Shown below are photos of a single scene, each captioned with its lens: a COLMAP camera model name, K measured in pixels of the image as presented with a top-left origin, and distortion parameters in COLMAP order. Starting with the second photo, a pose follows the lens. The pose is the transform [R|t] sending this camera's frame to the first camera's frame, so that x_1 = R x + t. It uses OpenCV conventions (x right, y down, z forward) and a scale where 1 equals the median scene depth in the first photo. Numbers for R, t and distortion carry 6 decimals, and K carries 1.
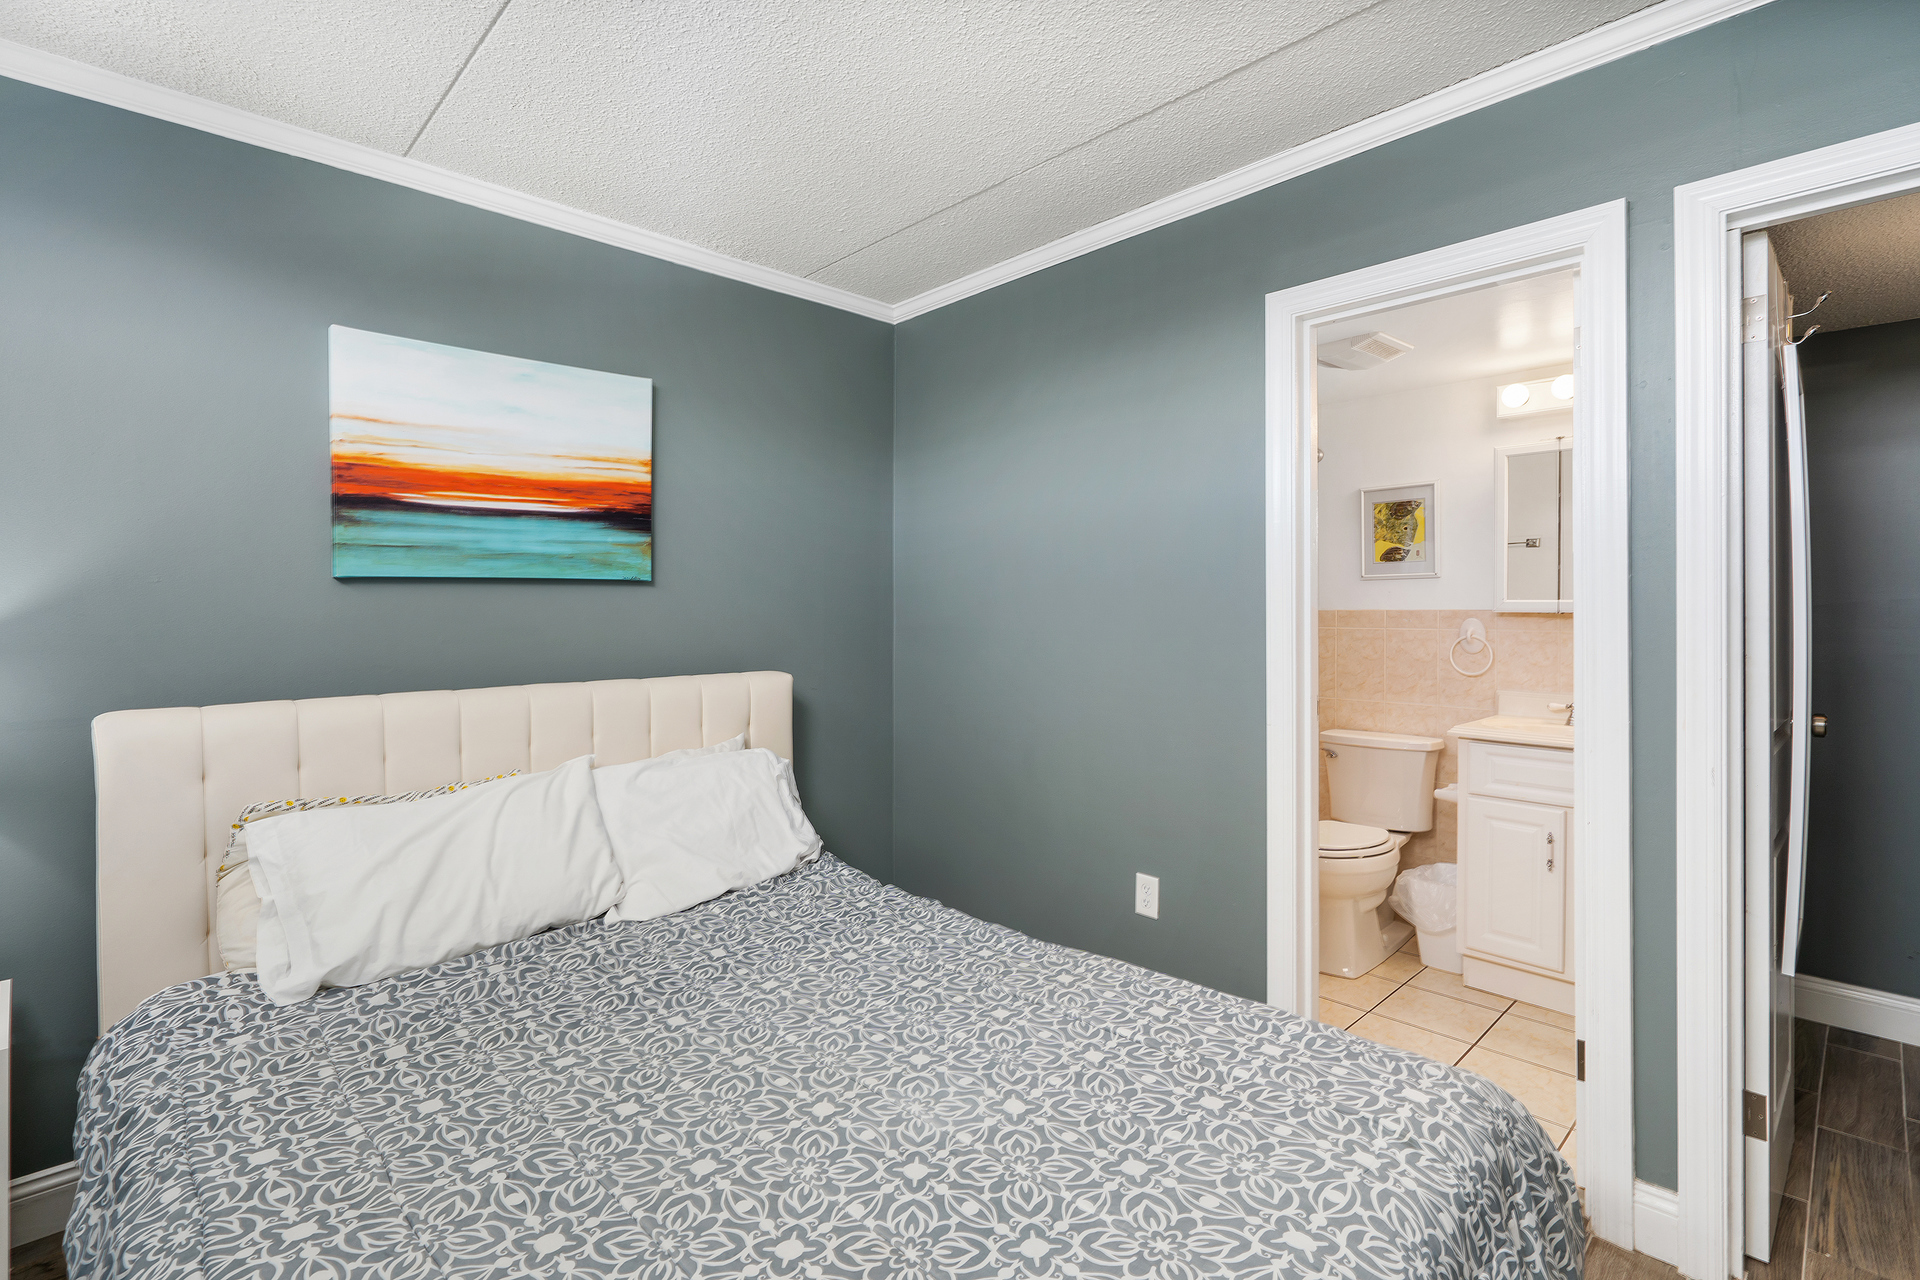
lens RADIAL K [[901.0, 0, 951.3], [0, 901.0, 619.3], [0, 0, 1]] dist [-0.002152, -0.000264]
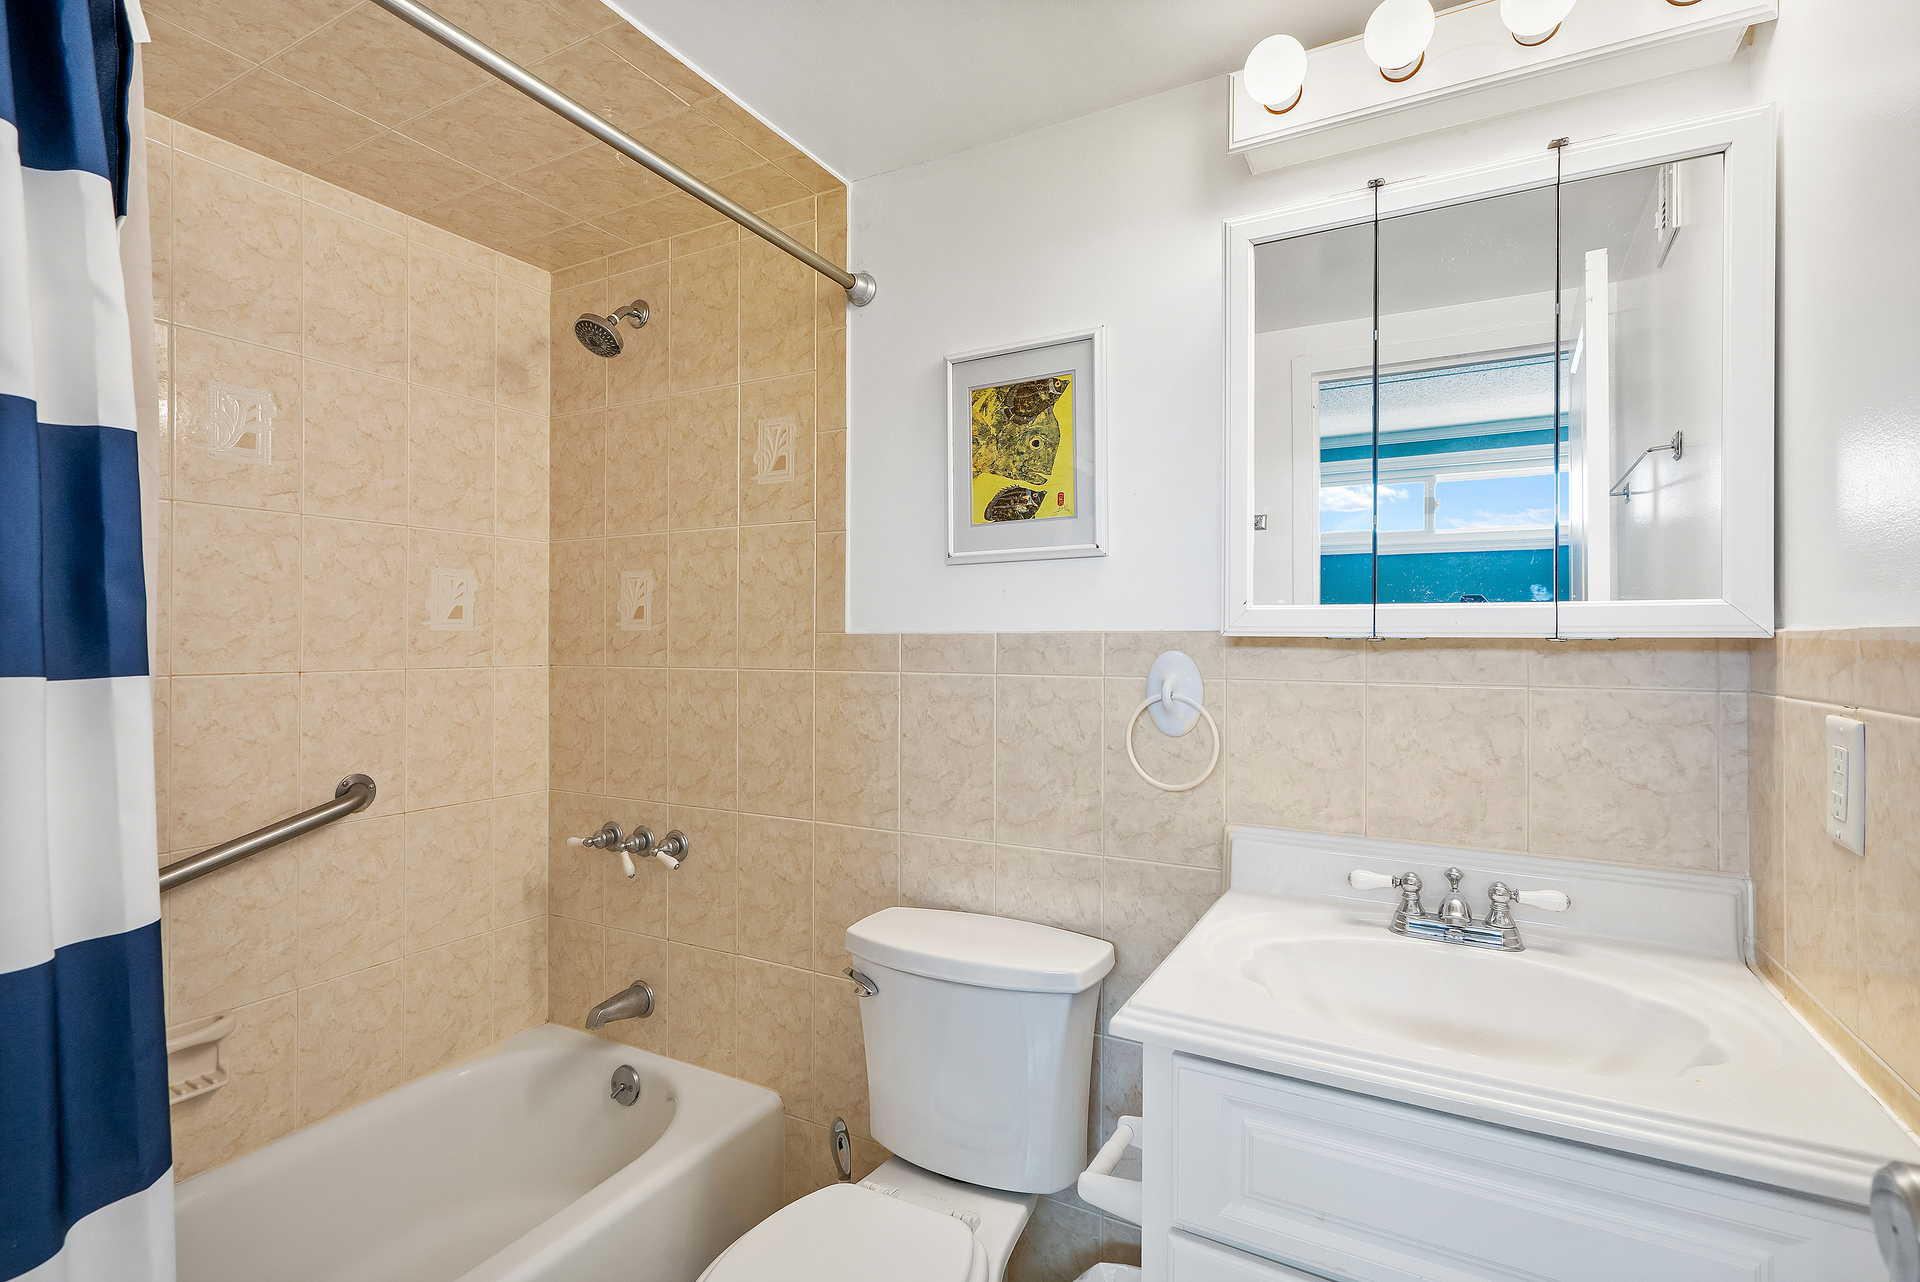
lens RADIAL K [[901.0, 0, 964.1], [0, 901.0, 647.7], [0, 0, 1]] dist [-0.002152, -0.000264]
pose [[0.951886, 0.004490, 0.306421, 0.841908], [-0.001721, 0.999955, -0.009306, 0.002782], [-0.306449, 0.008331, 0.951851, 1.486477]]
